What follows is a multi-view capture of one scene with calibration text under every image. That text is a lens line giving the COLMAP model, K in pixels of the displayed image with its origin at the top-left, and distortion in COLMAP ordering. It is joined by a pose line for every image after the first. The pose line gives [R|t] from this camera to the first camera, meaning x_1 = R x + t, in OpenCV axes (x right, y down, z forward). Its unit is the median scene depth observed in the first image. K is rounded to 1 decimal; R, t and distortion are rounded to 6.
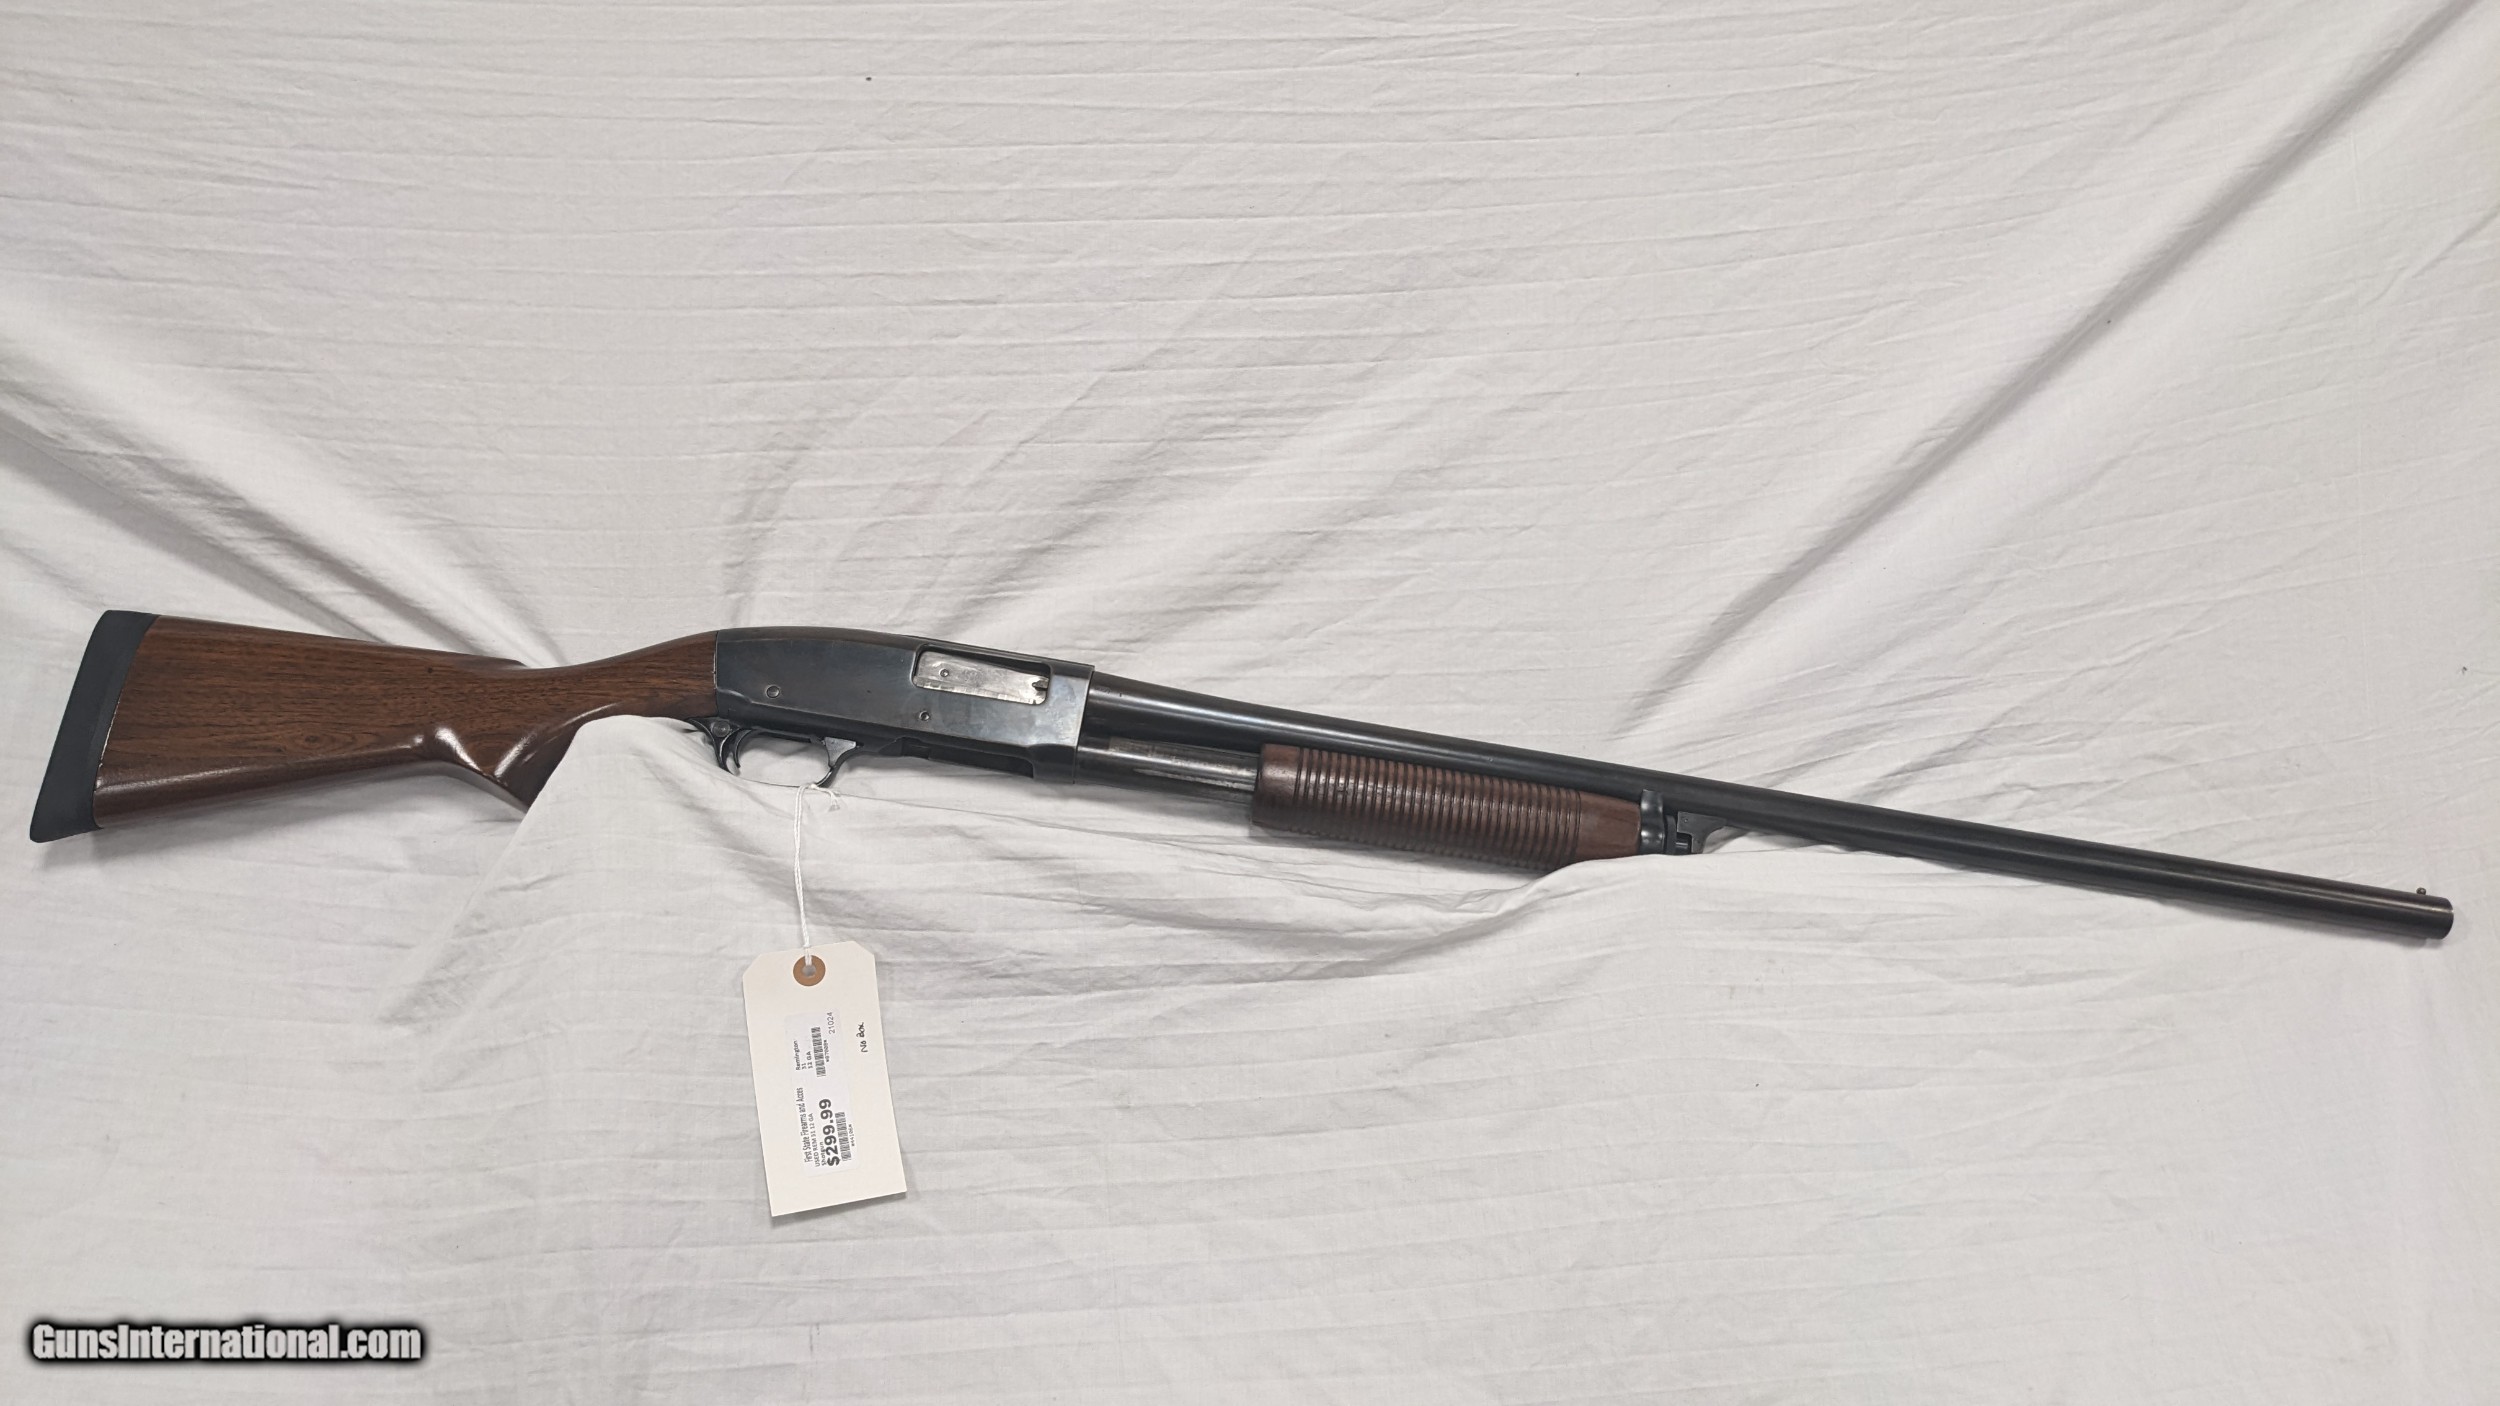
lens RADIAL K [[2030.6, 0, 1224.4], [0, 2030.6, 699.2], [0, 0, 1]] dist [0.073572, -0.137604]
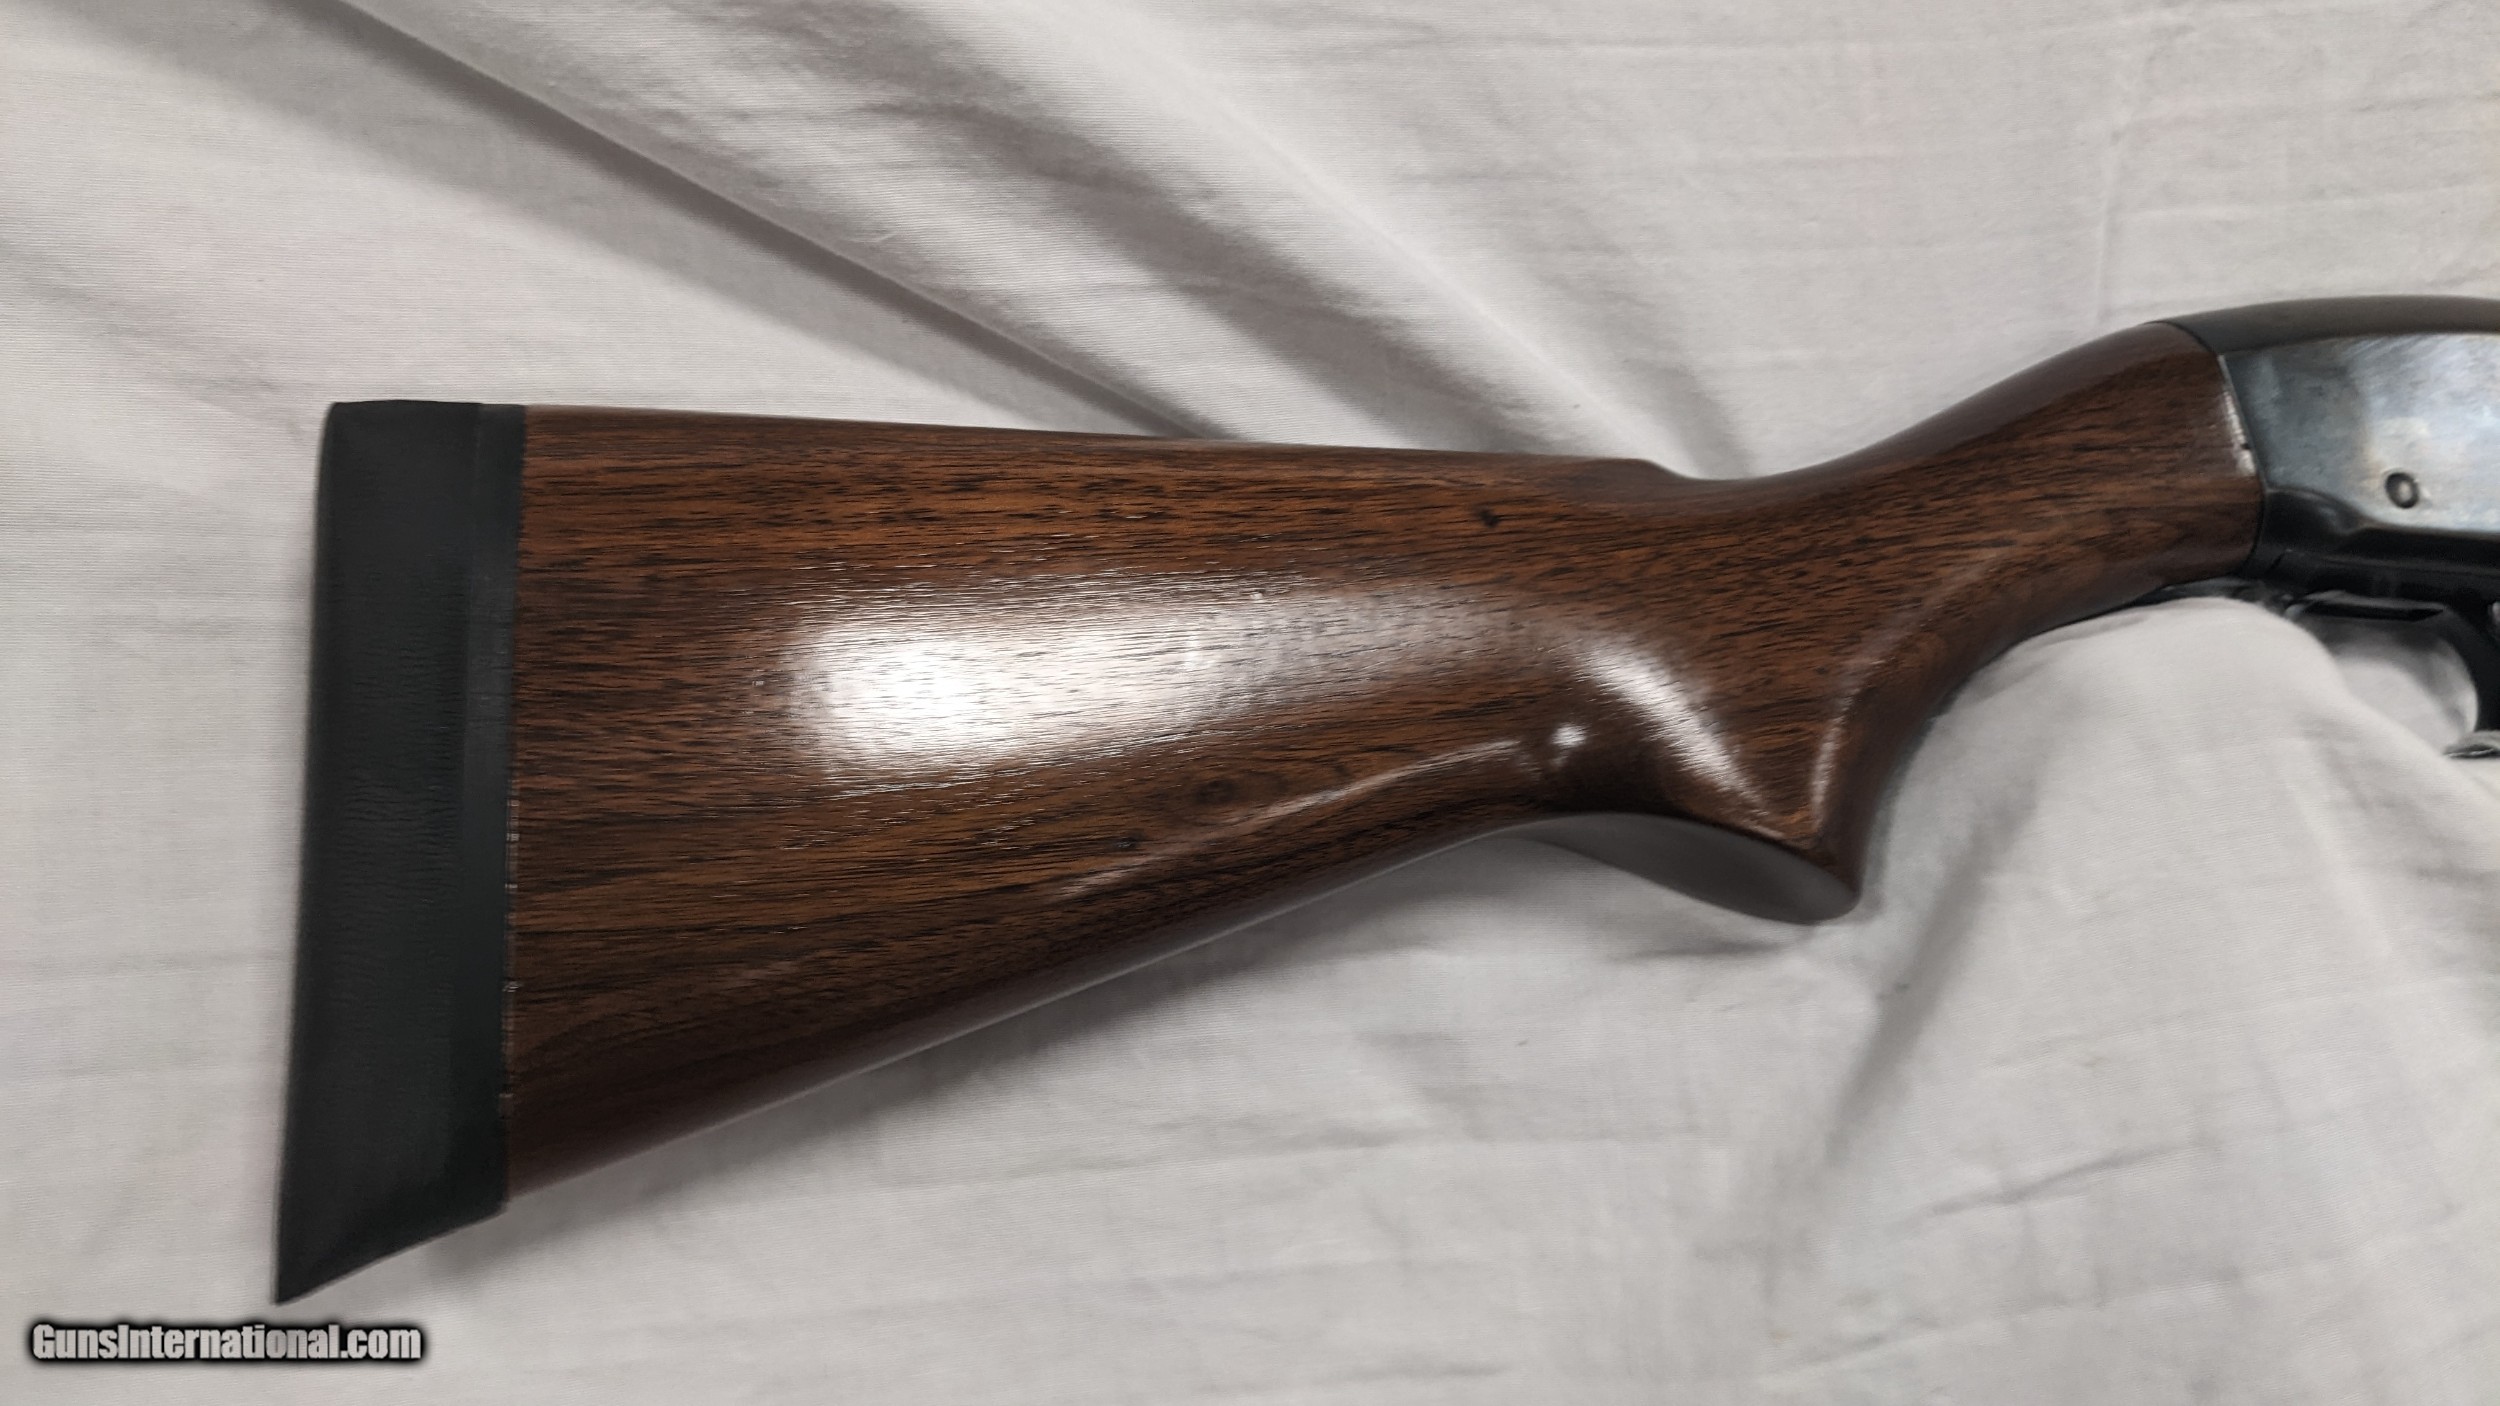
lens RADIAL K [[2116.7, 0, 1257.5], [0, 2116.7, 732.9], [0, 0, 1]] dist [0.047734, -0.115754]
pose [[0.969253, -0.112699, 0.218741, -0.470227], [0.075760, 0.982446, 0.170473, -0.037641], [-0.234113, -0.148660, 0.960776, 0.659187]]
